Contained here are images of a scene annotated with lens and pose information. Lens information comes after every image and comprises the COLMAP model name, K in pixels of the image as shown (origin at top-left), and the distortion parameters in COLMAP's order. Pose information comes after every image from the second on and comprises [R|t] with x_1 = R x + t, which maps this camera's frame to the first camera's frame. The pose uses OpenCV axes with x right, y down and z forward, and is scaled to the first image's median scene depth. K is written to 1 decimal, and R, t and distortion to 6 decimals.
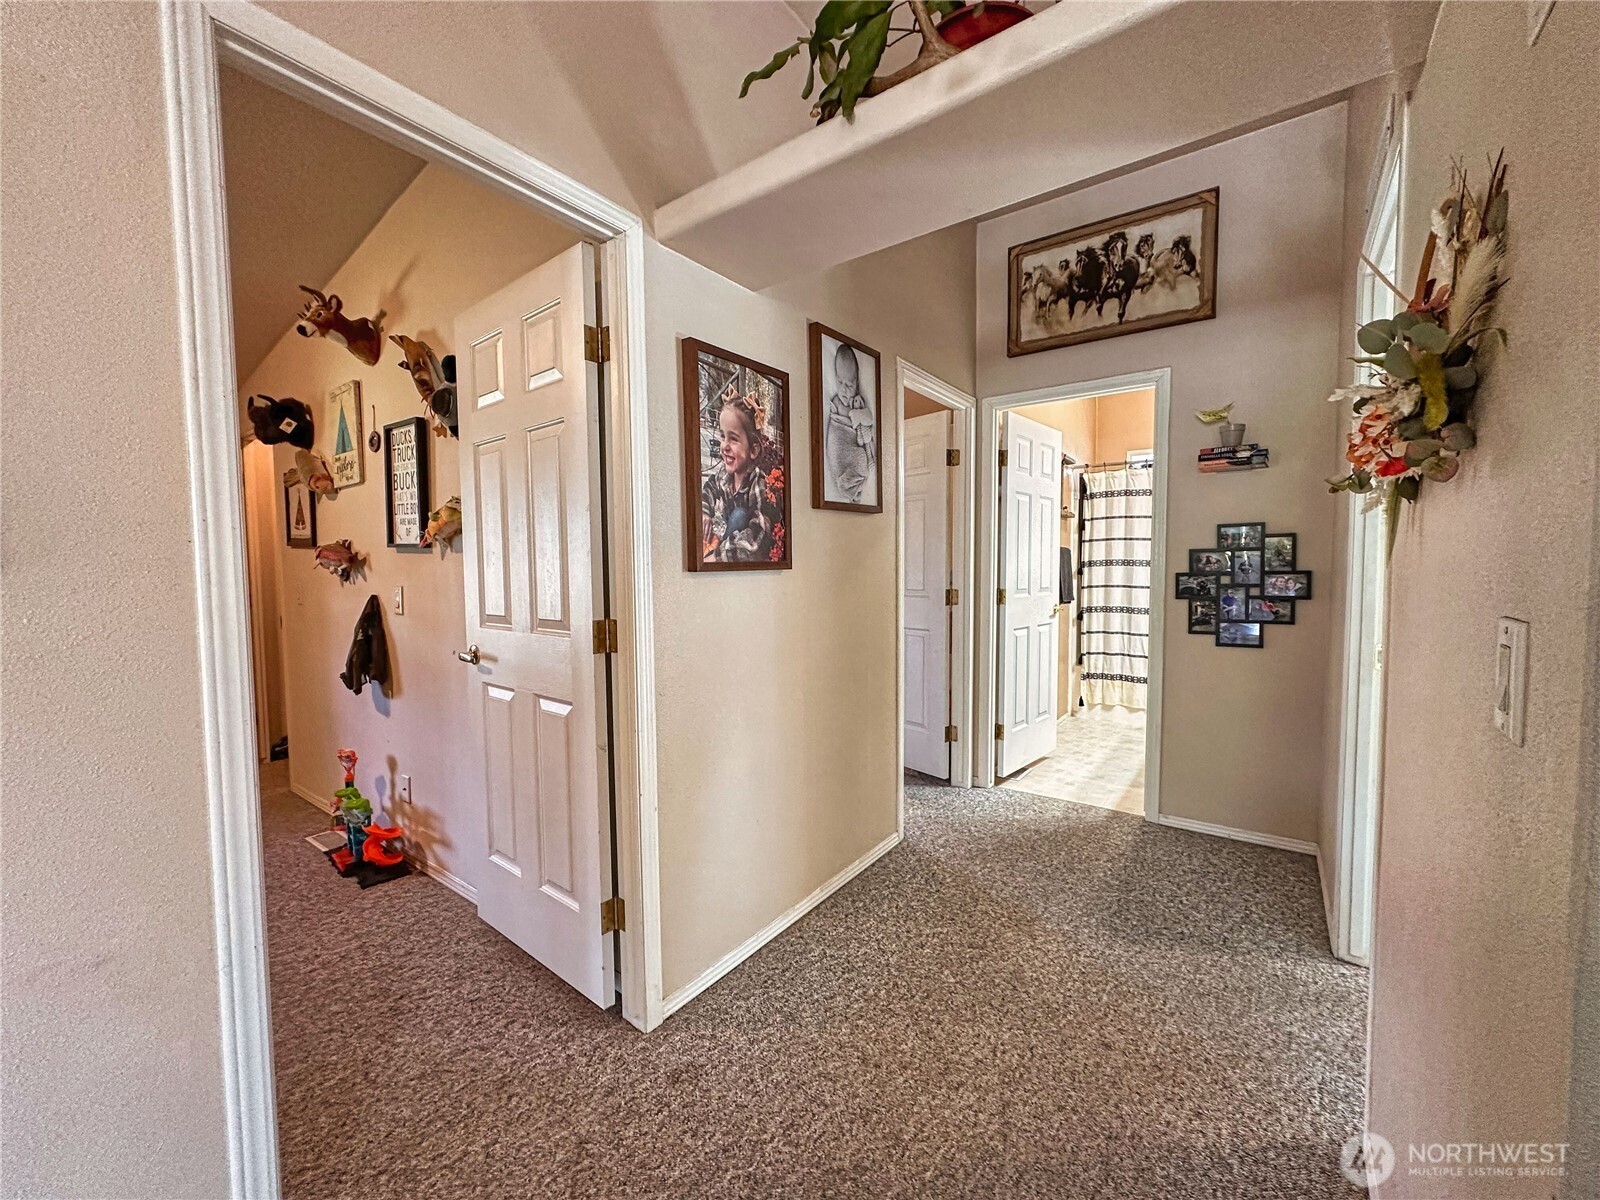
lens RADIAL K [[634.2, 0, 803.1], [0, 634.2, 599.8], [0, 0, 1]] dist [-0.001675, 0.000126]
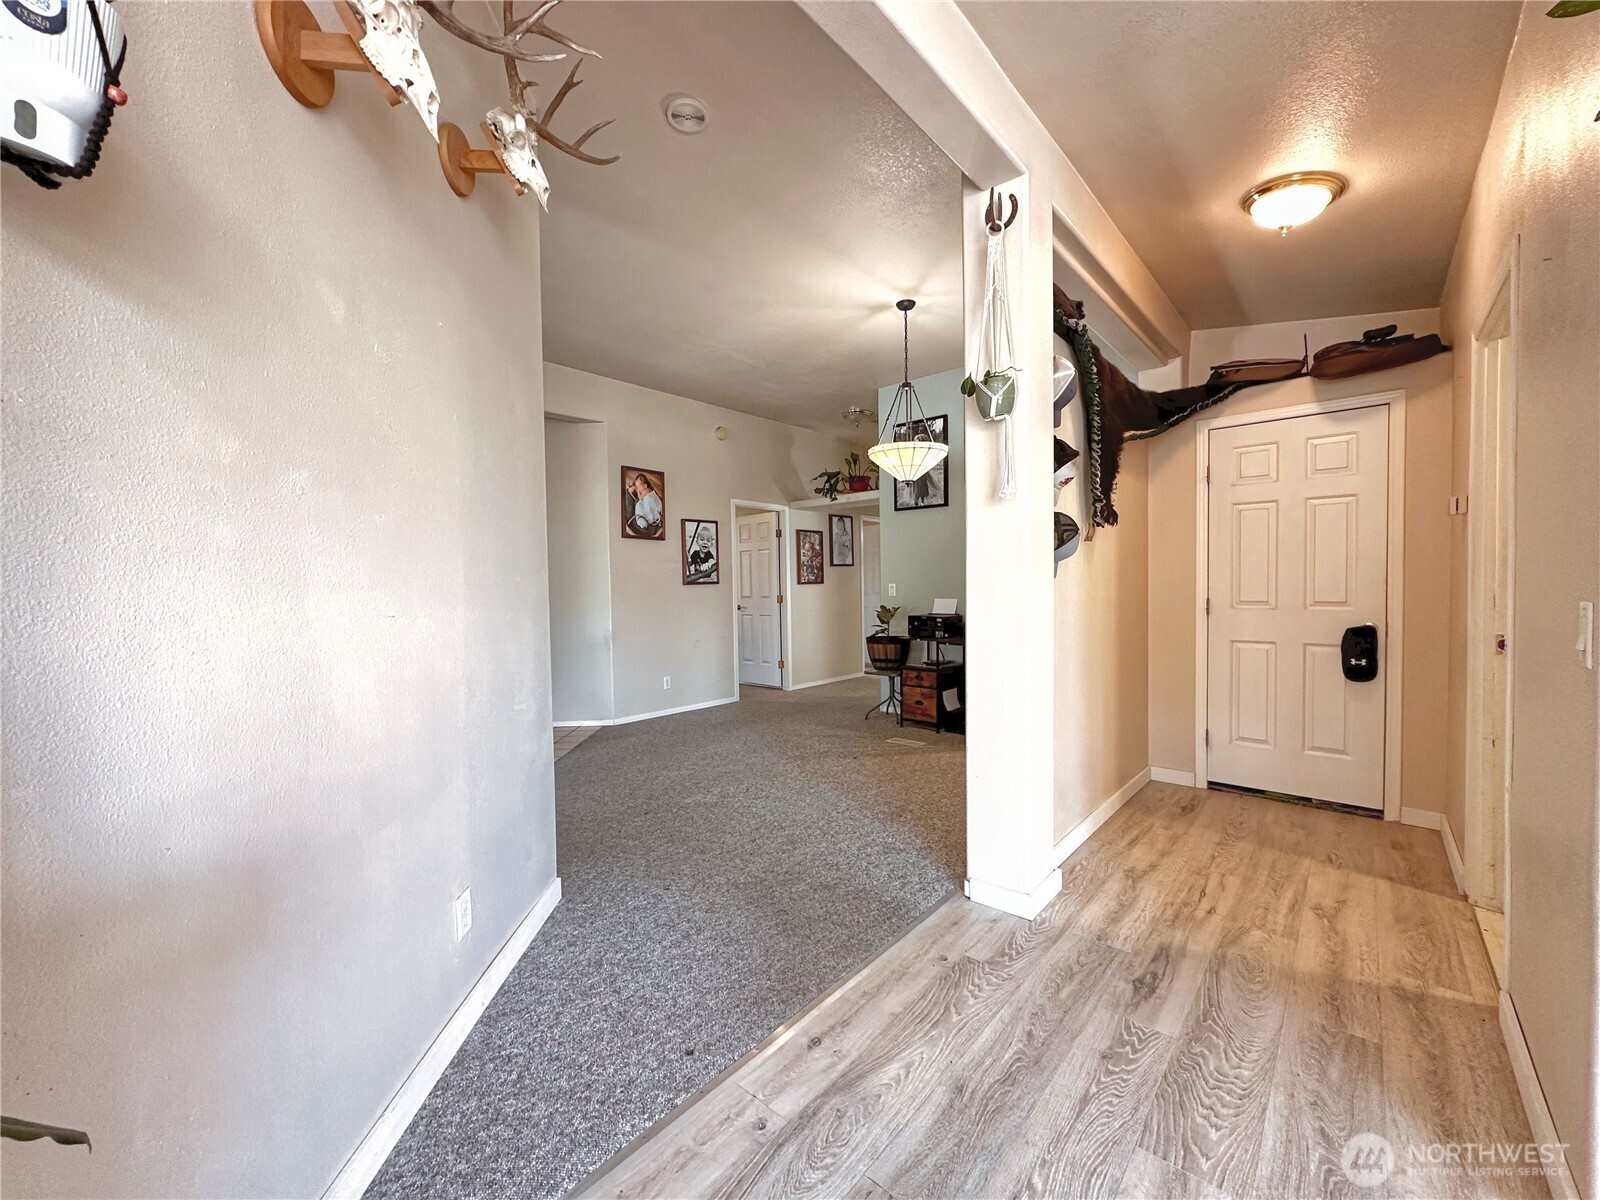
lens RADIAL K [[634.2, 0, 812.1], [0, 634.2, 602.1], [0, 0, 1]] dist [-0.001675, 0.000126]
pose [[0.996937, -0.005600, -0.078008, 0.114029], [0.003745, 0.999707, -0.023897, 0.083066], [0.078119, 0.023532, 0.996666, -1.519928]]
